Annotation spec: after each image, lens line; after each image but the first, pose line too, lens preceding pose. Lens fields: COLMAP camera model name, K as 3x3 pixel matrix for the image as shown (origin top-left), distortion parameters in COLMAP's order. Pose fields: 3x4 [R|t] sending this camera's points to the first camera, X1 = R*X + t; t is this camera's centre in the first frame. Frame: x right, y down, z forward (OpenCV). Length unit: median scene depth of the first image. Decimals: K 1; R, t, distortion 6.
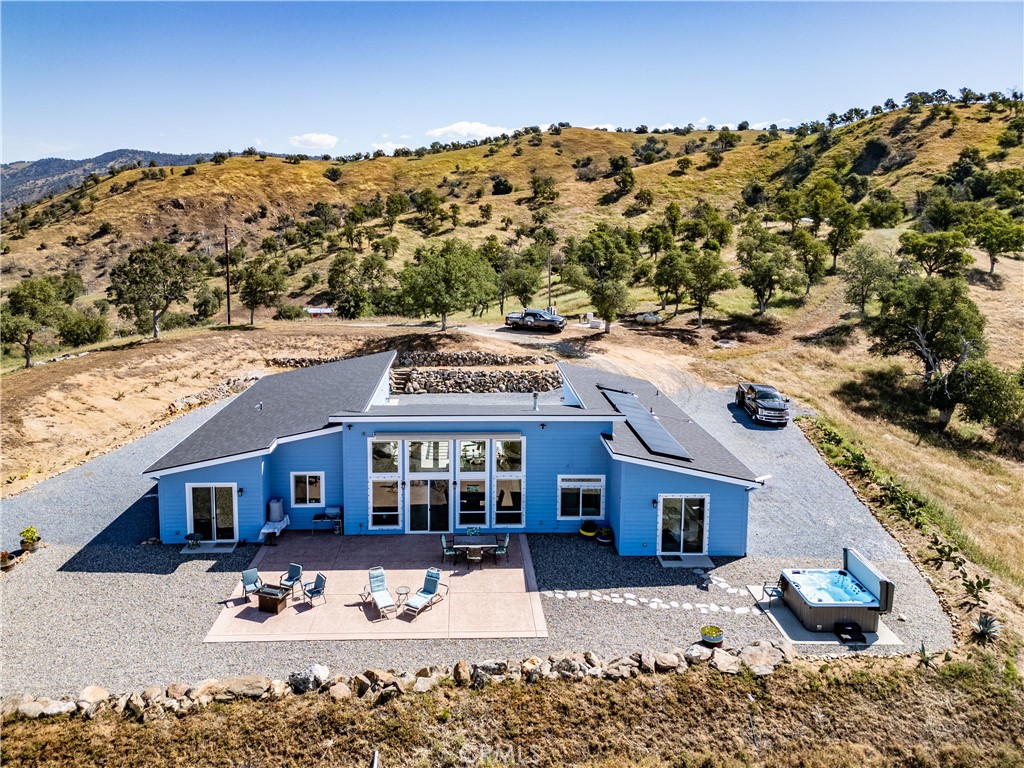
lens RADIAL K [[734.0, 0, 493.1], [0, 734.0, 345.0], [0, 0, 1]] dist [0.074764, -0.073333]
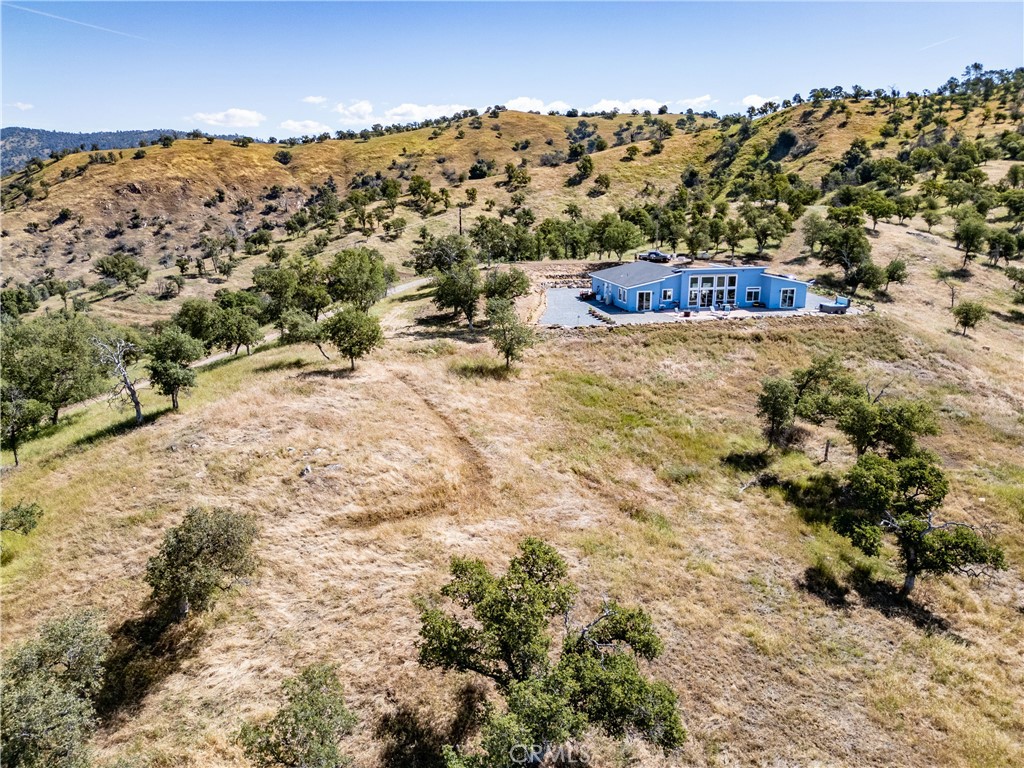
lens RADIAL K [[734.0, 0, 513.1], [0, 734.0, 363.7], [0, 0, 1]] dist [0.074764, -0.073333]
pose [[0.990556, -0.041548, 0.130662, -0.107375], [0.034906, 0.997999, 0.052720, 0.024524], [-0.132591, -0.047661, 0.990024, -0.163139]]
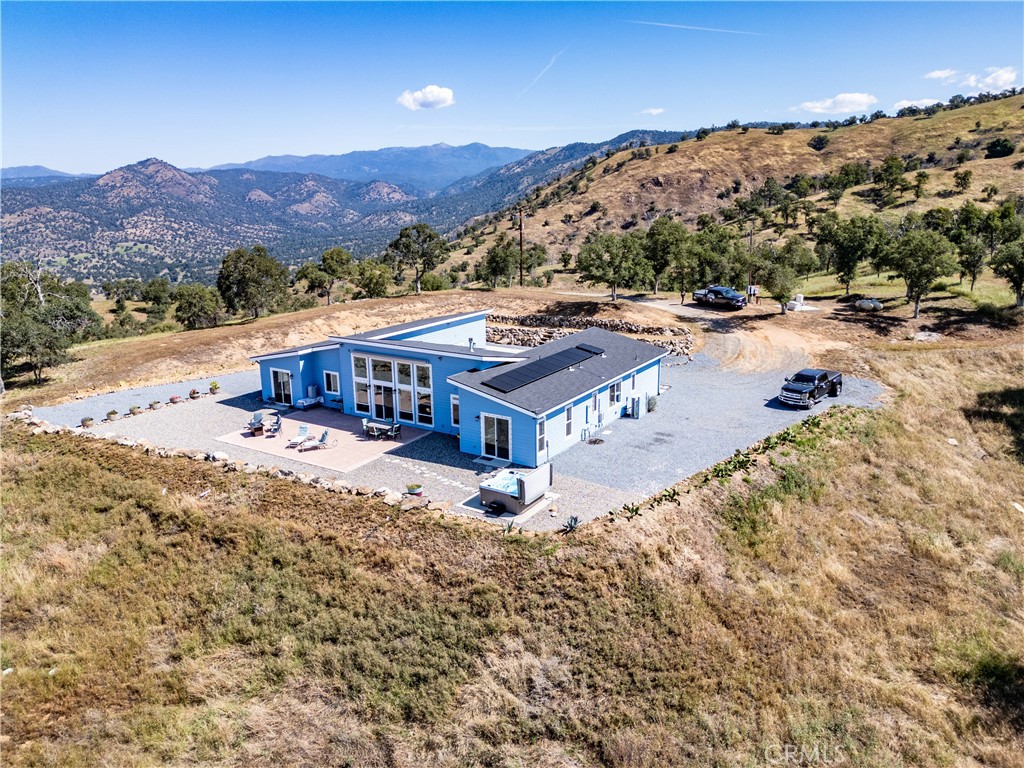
lens RADIAL K [[734.0, 0, 520.0], [0, 734.0, 405.3], [0, 0, 1]] dist [0.074764, -0.073333]
pose [[0.823442, 0.140584, -0.549708, 0.079580], [-0.079655, 0.987867, 0.133320, -0.000088], [0.561781, -0.065994, 0.824650, -0.007280]]
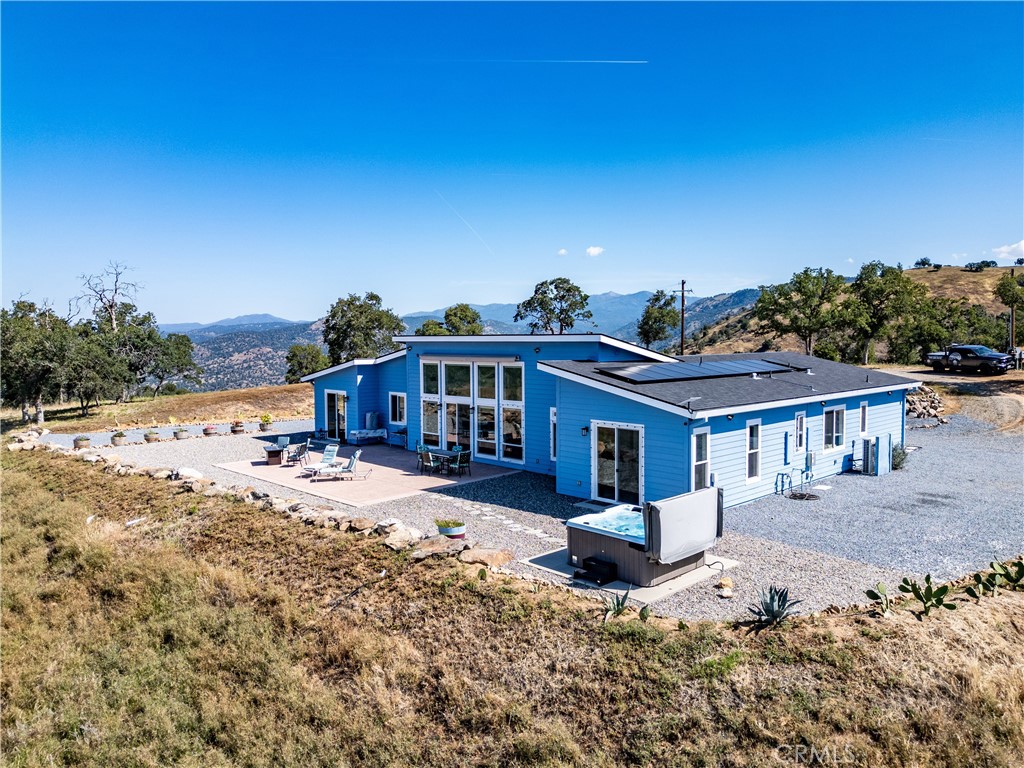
lens RADIAL K [[734.0, 0, 511.8], [0, 734.0, 389.8], [0, 0, 1]] dist [0.074764, -0.073333]
pose [[0.670778, 0.040838, -0.740533, 0.057673], [-0.118370, 0.991579, -0.052538, 0.016906], [0.732151, 0.122898, 0.669963, 0.030405]]
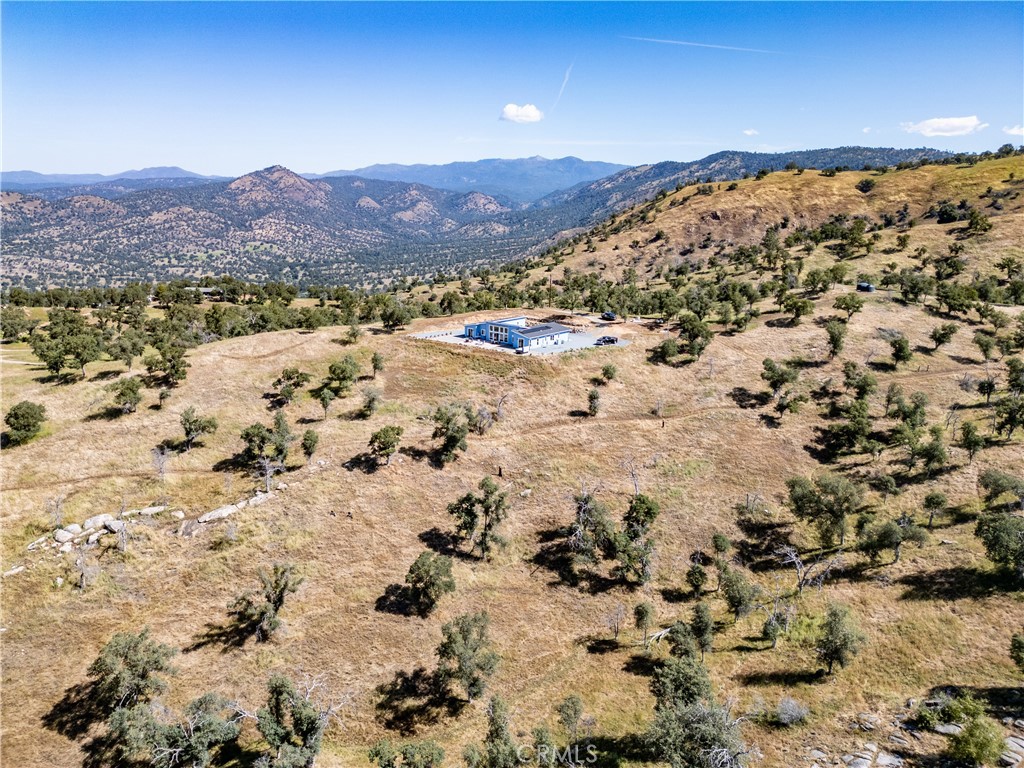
lens RADIAL K [[734.0, 0, 510.9], [0, 734.0, 385.5], [0, 0, 1]] dist [0.074764, -0.073333]
pose [[0.740881, 0.171376, -0.649405, 0.332987], [-0.130588, 0.985202, 0.111009, -0.006729], [0.658819, 0.002560, 0.752297, -0.290313]]
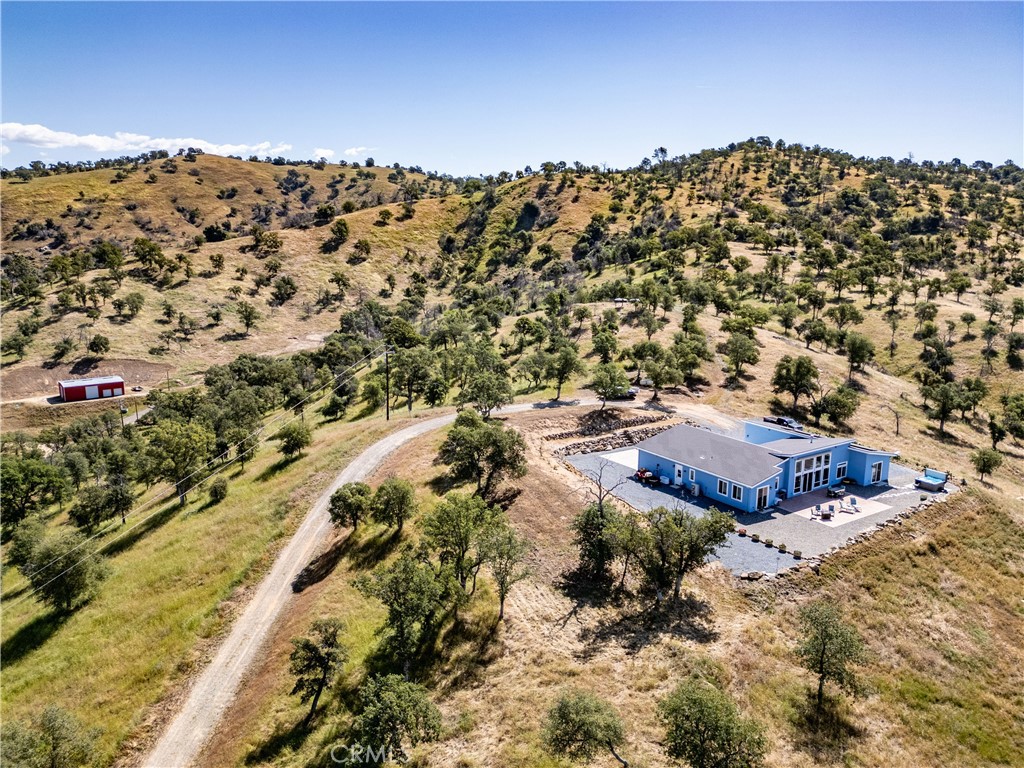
lens RADIAL K [[734.0, 0, 511.6], [0, 734.0, 362.5], [0, 0, 1]] dist [0.074764, -0.073333]
pose [[0.855773, -0.085530, 0.510232, -0.192820], [0.087655, 0.995951, 0.019933, -0.030030], [-0.509871, 0.027666, 0.859806, -0.064903]]
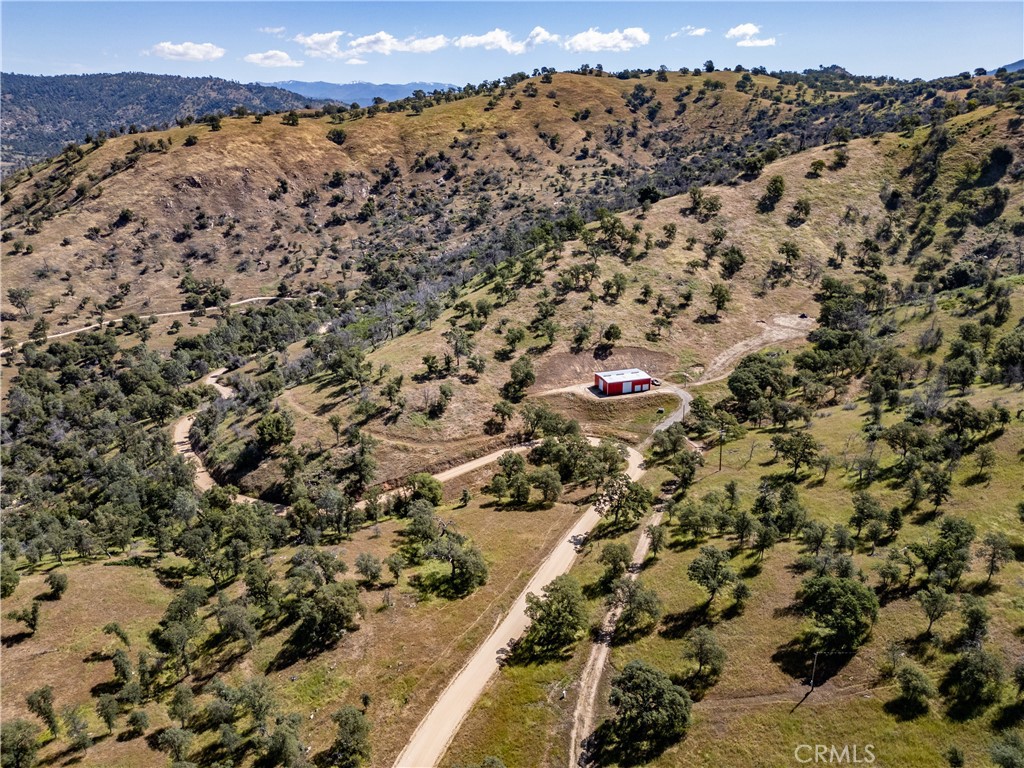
lens RADIAL K [[734.0, 0, 503.5], [0, 734.0, 372.0], [0, 0, 1]] dist [0.074764, -0.073333]
pose [[0.984753, -0.067093, 0.160501, -0.408224], [0.043385, 0.988200, 0.146899, -0.148043], [-0.168463, -0.137695, 0.976043, 0.023054]]
